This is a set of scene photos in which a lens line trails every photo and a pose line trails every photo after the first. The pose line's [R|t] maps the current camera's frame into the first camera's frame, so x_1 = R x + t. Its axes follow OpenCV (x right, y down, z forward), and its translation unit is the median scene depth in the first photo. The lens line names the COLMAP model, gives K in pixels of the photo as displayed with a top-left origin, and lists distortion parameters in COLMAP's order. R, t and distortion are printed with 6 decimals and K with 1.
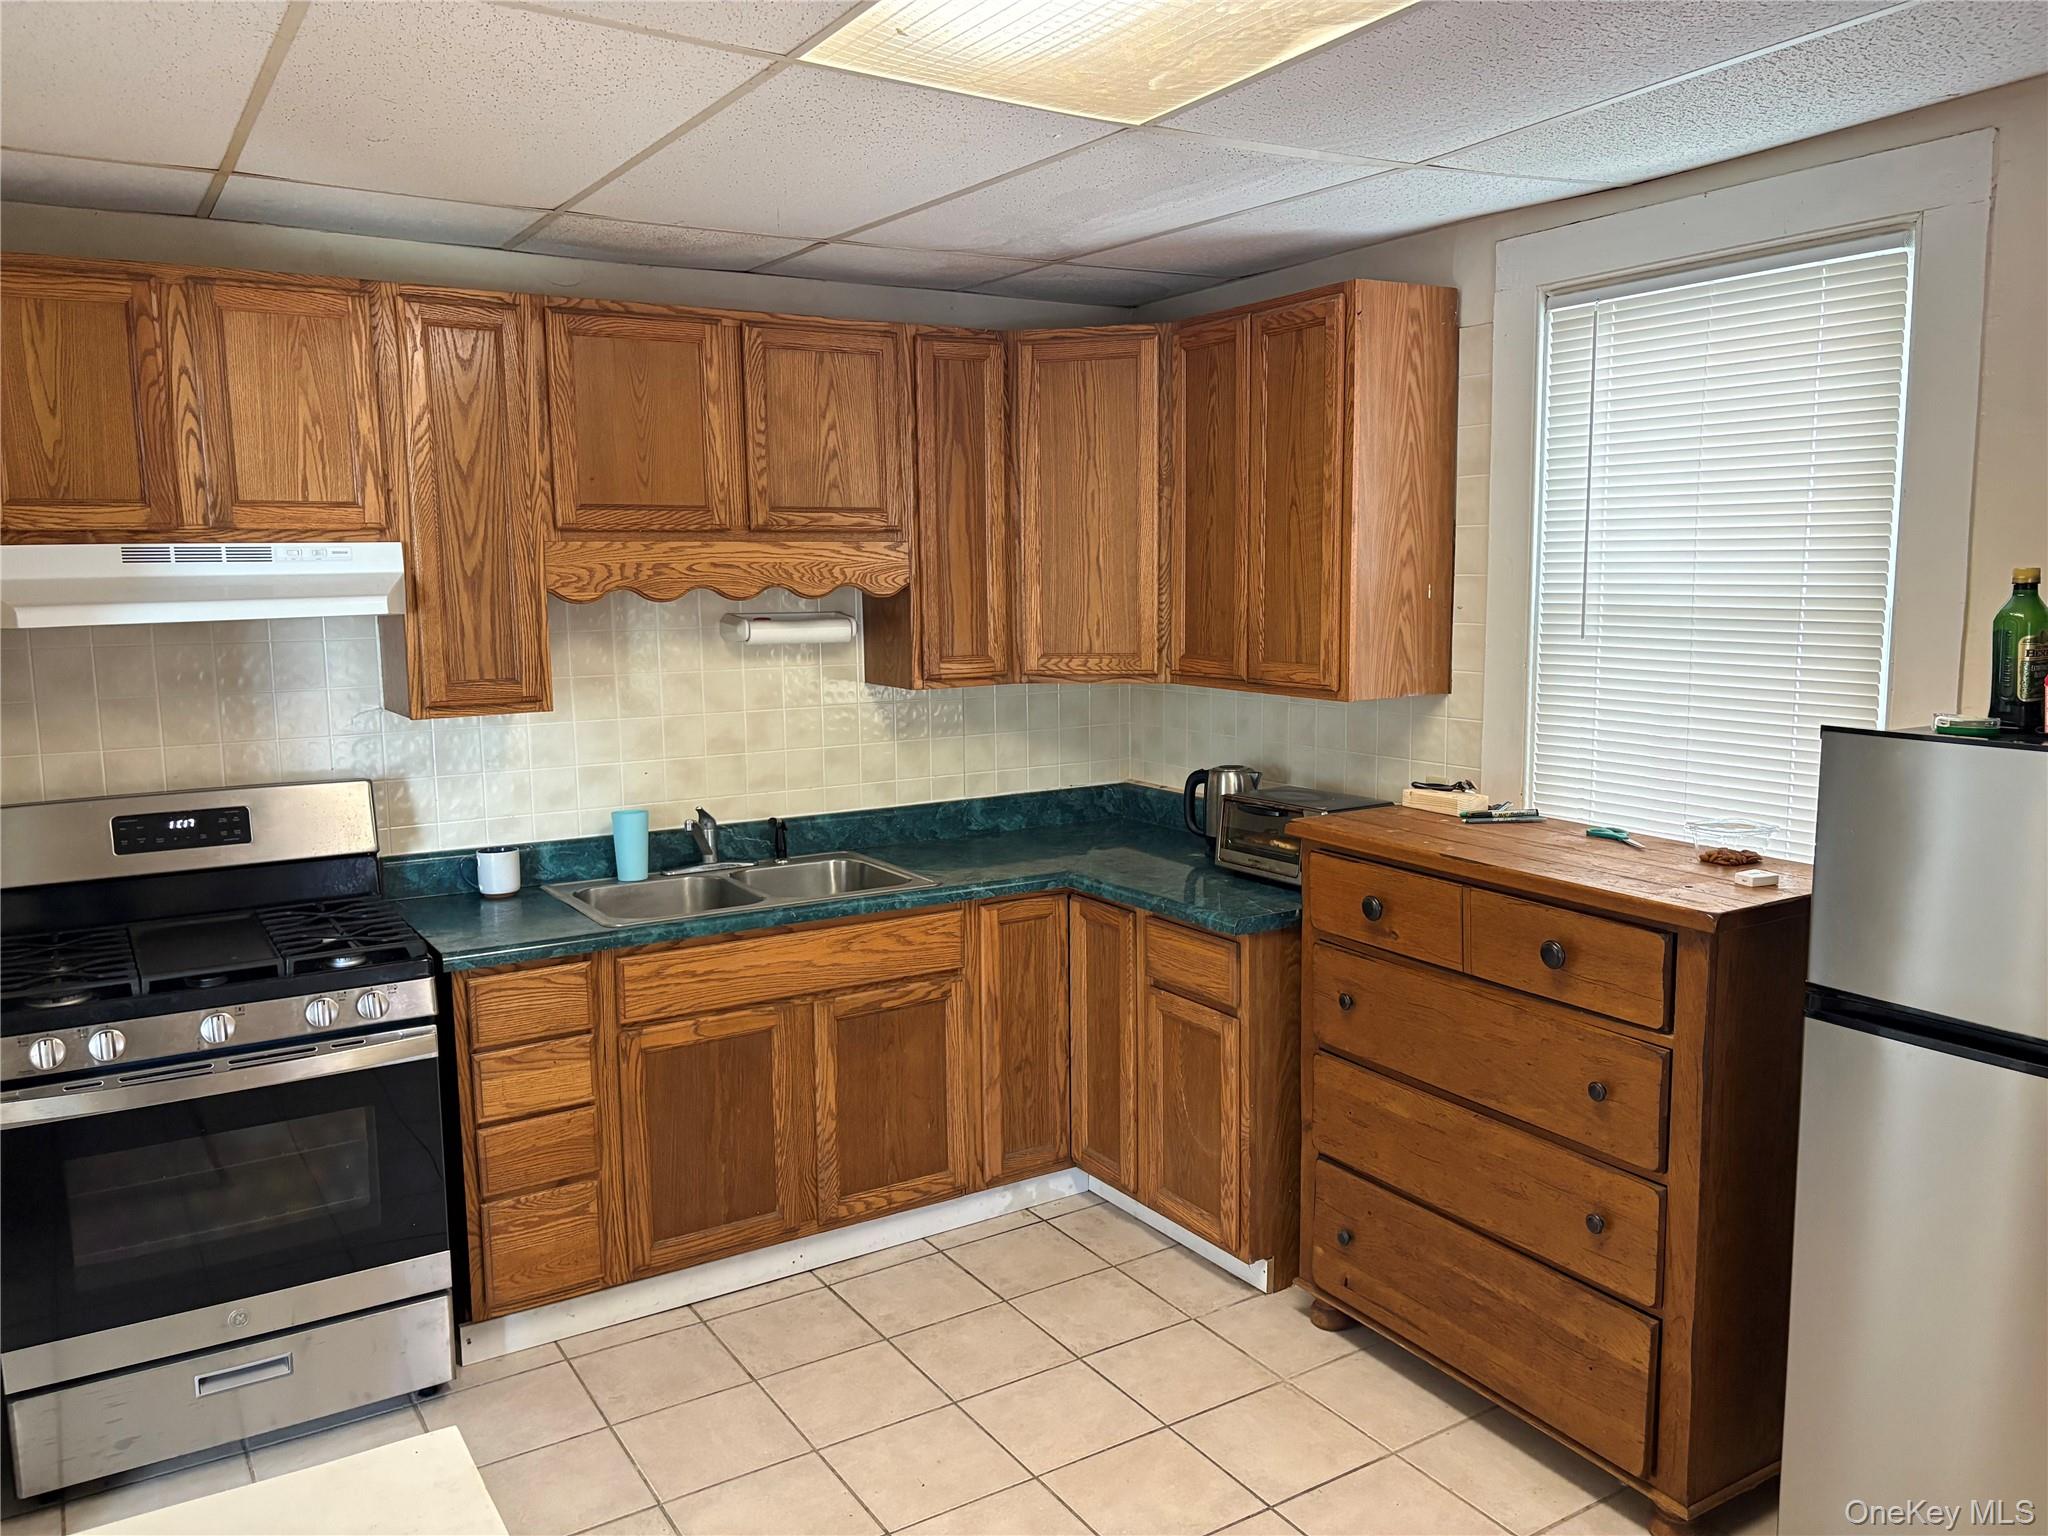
lens RADIAL K [[1558.8, 0, 1012.1], [0, 1558.8, 779.7], [0, 0, 1]] dist [0.135024, -0.159385]
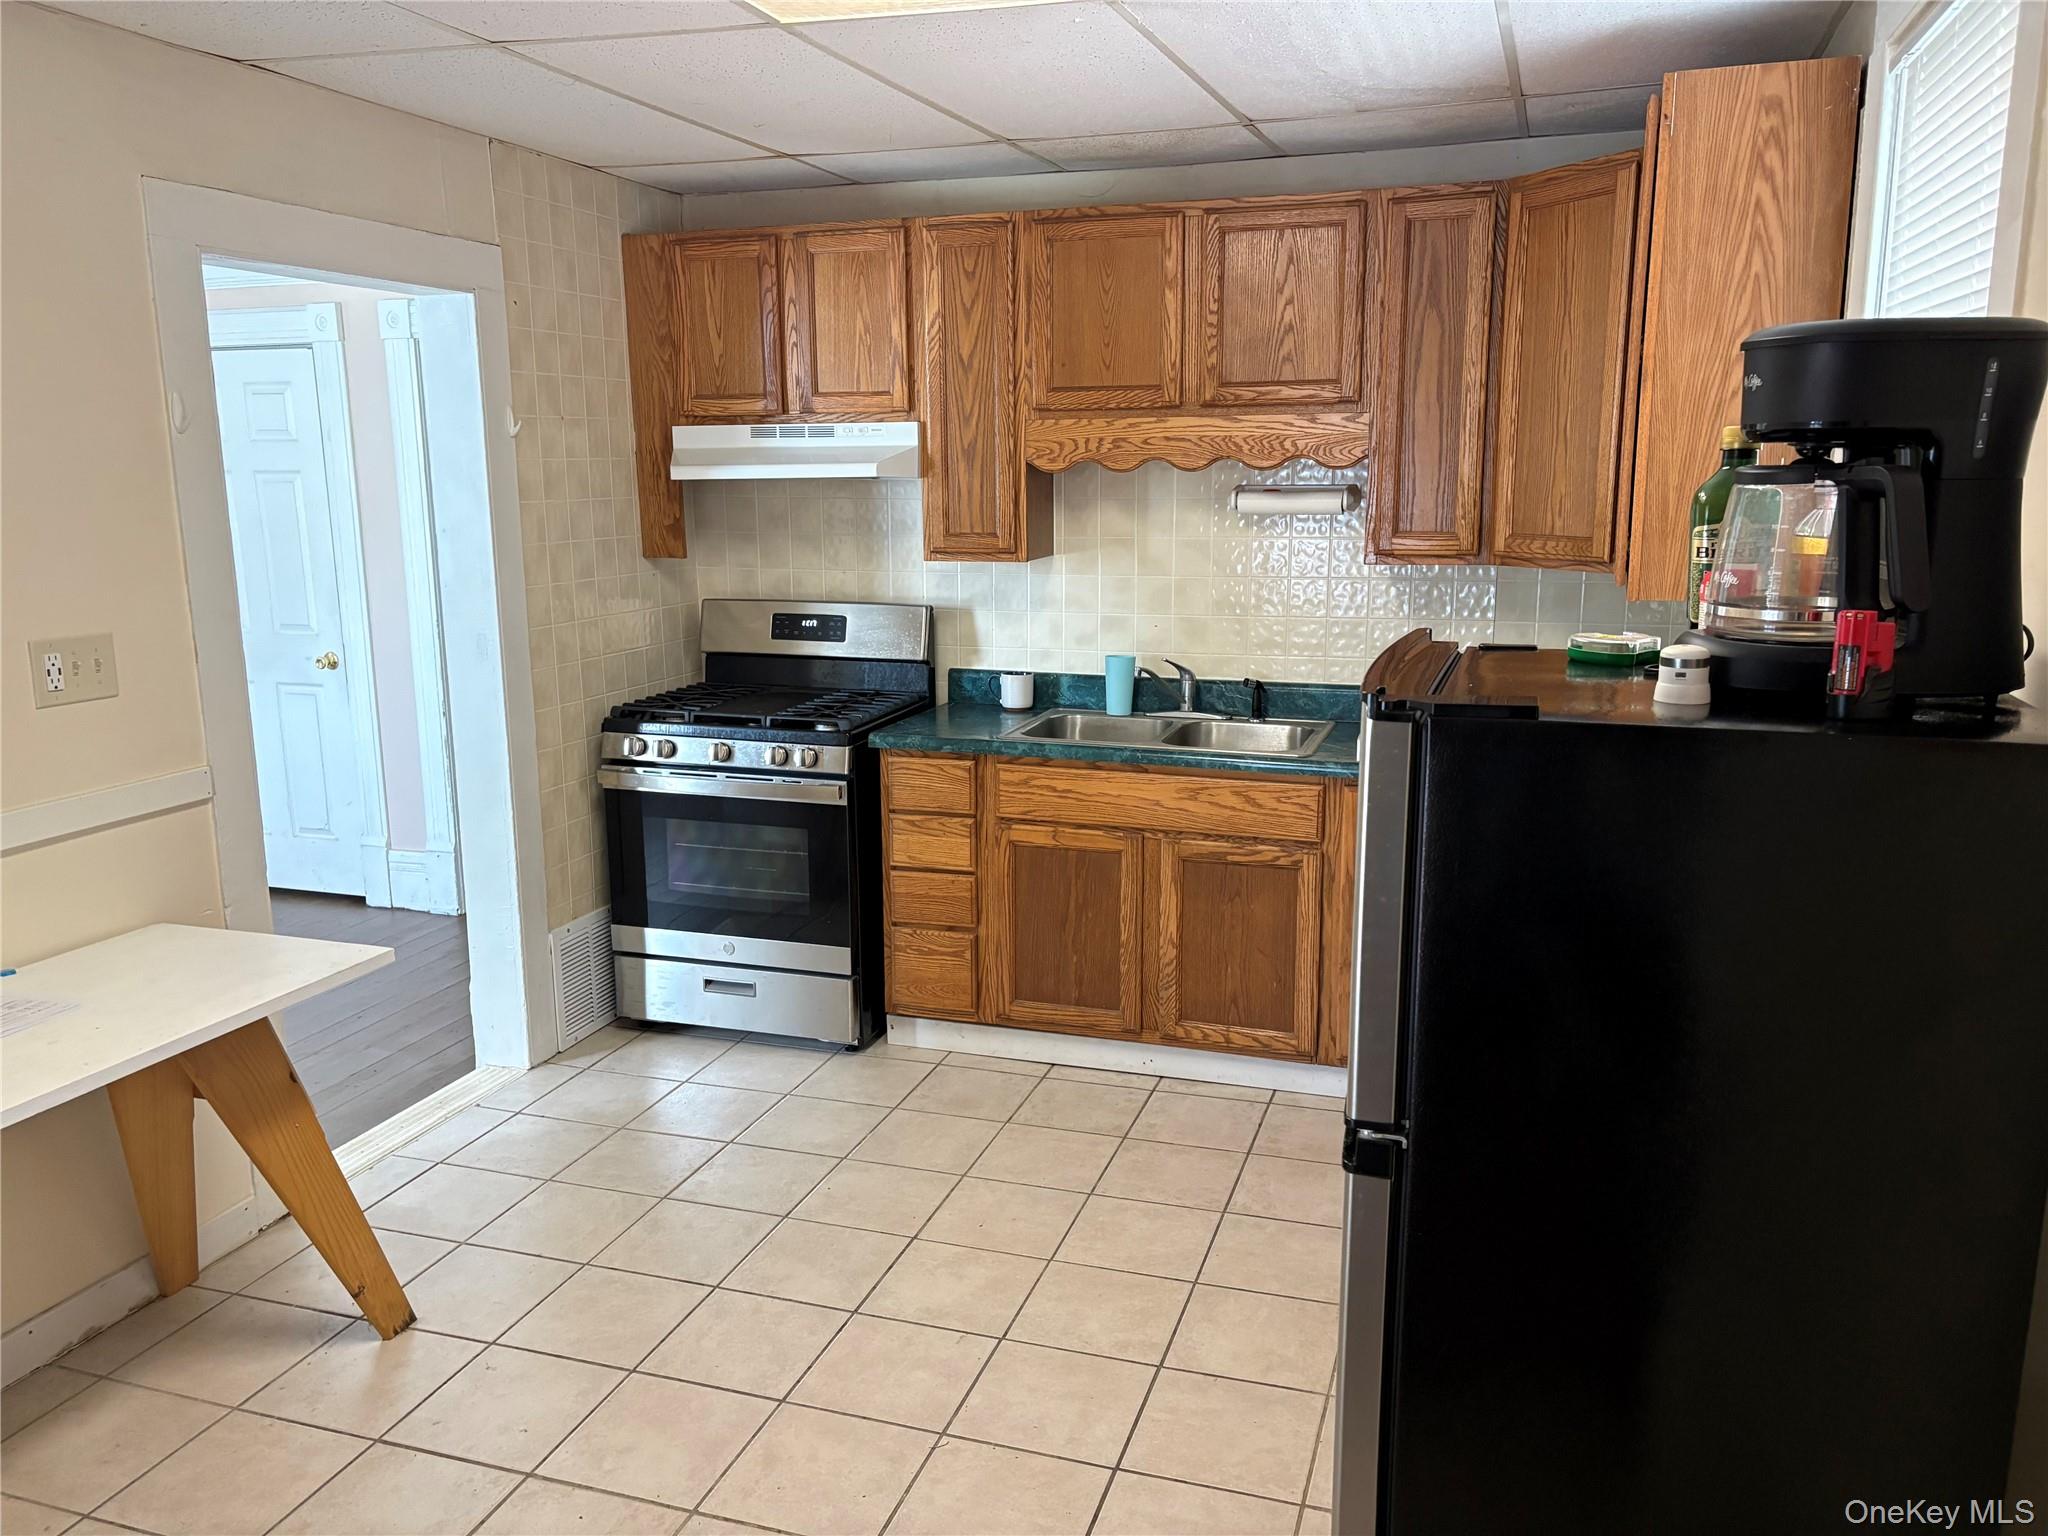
lens RADIAL K [[1558.8, 0, 1012.1], [0, 1558.8, 779.7], [0, 0, 1]] dist [0.135024, -0.159385]
pose [[0.642273, 0.160532, -0.749476, 0.626969], [-0.110070, 0.987004, 0.117083, -0.016899], [0.758531, 0.007296, 0.651596, 0.198877]]
